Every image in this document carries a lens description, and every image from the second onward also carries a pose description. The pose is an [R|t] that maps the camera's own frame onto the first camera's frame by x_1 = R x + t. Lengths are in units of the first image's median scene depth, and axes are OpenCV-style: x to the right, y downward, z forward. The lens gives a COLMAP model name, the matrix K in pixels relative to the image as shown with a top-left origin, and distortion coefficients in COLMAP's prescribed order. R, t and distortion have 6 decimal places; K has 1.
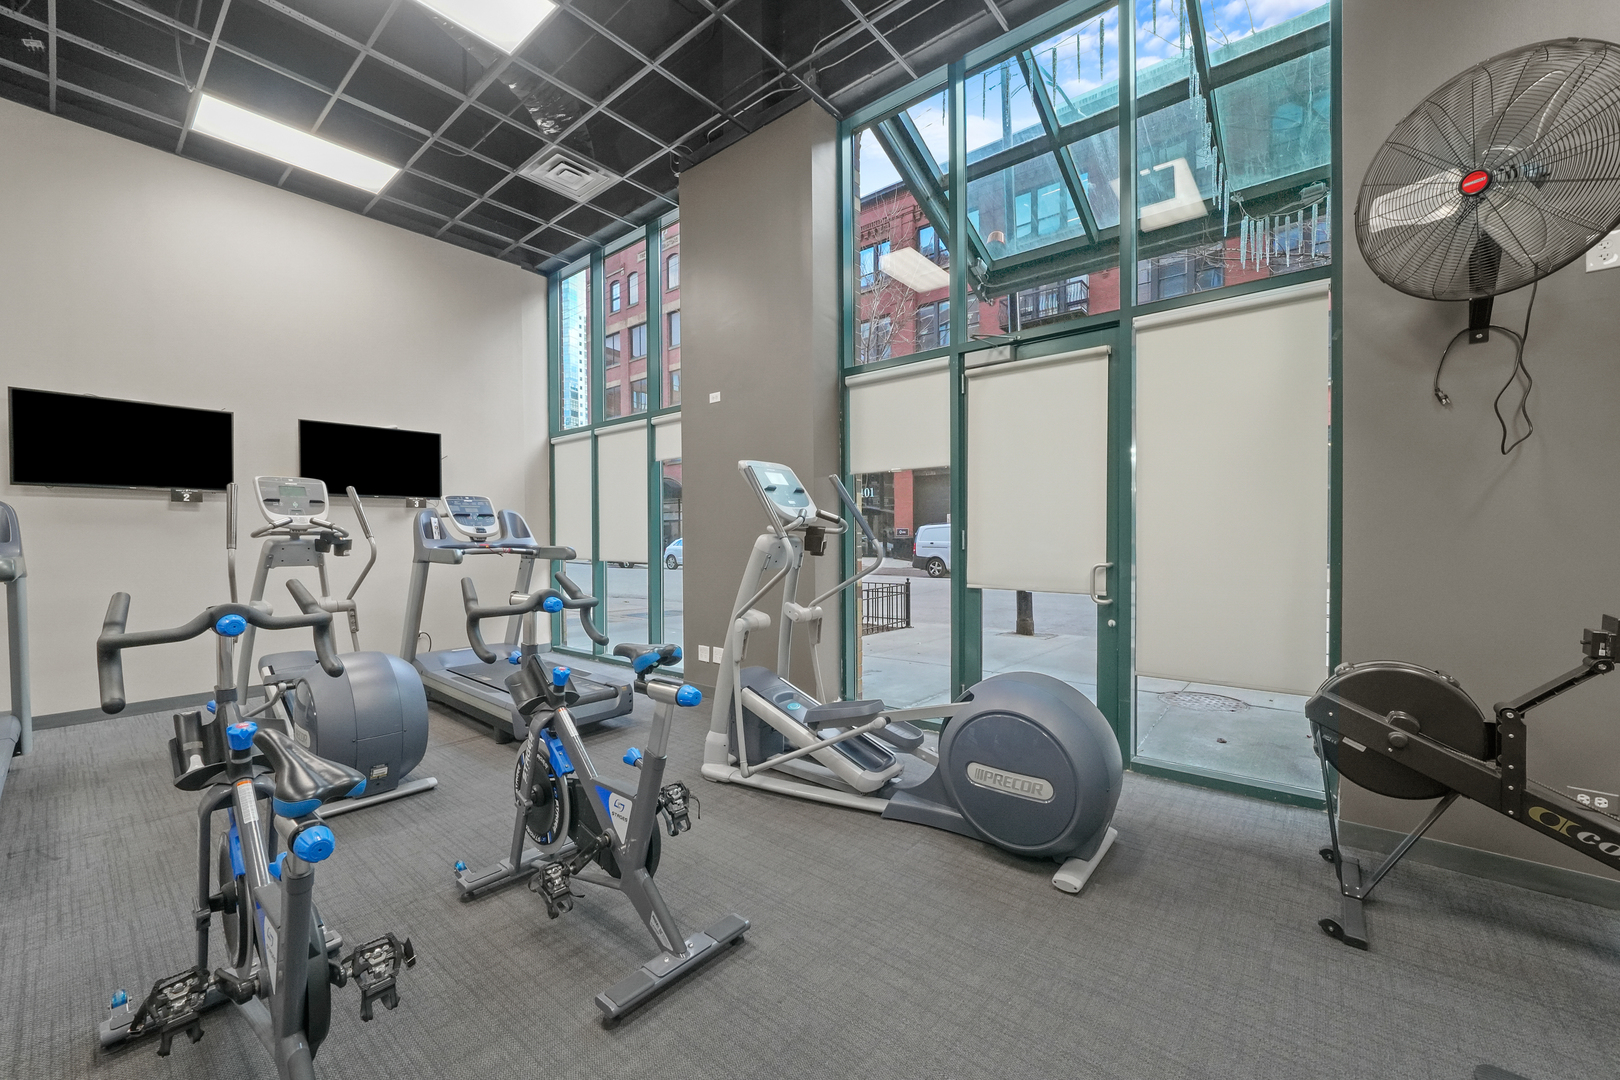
lens RADIAL K [[628.2, 0, 810.7], [0, 628.2, 545.9], [0, 0, 1]] dist [-0.001656, 0.000265]
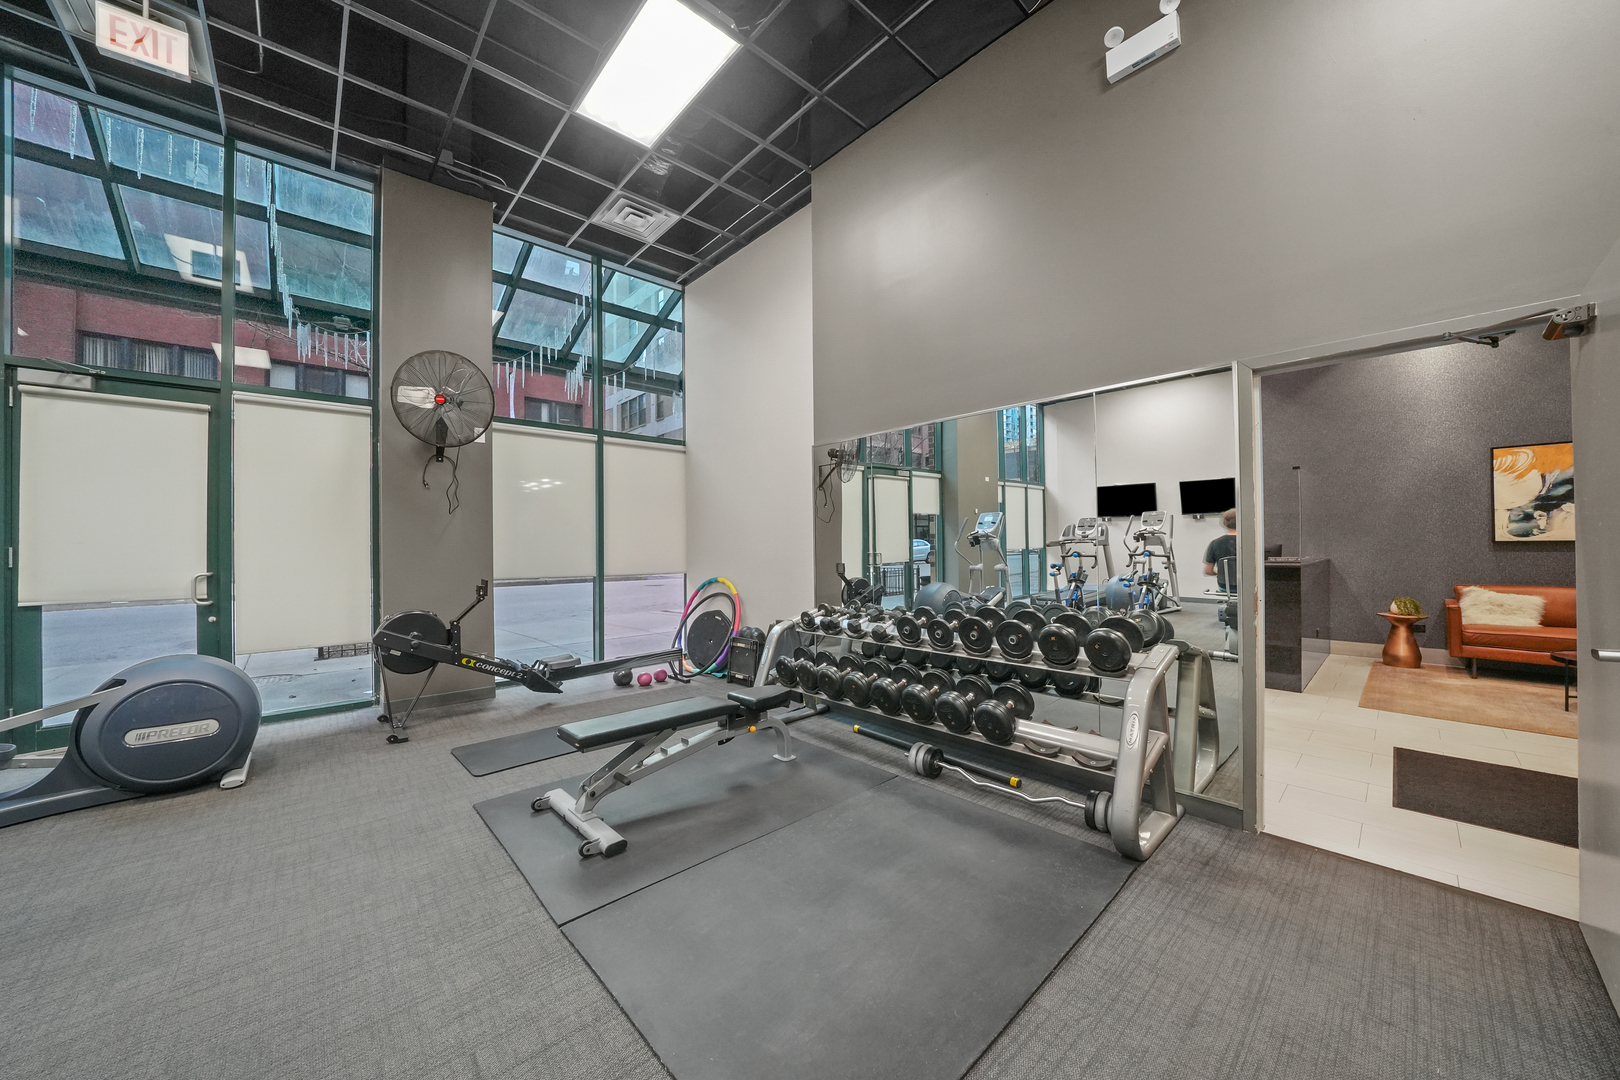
lens RADIAL K [[564.8, 0, 810.0], [0, 564.8, 540.0], [0, 0, 1]] dist [-0.025270, 0.003762]
pose [[0.137708, 0.012174, 0.990398, -0.695003], [0.028489, 0.999462, -0.016246, 0.019871], [-0.990063, 0.030453, 0.137287, -0.549263]]
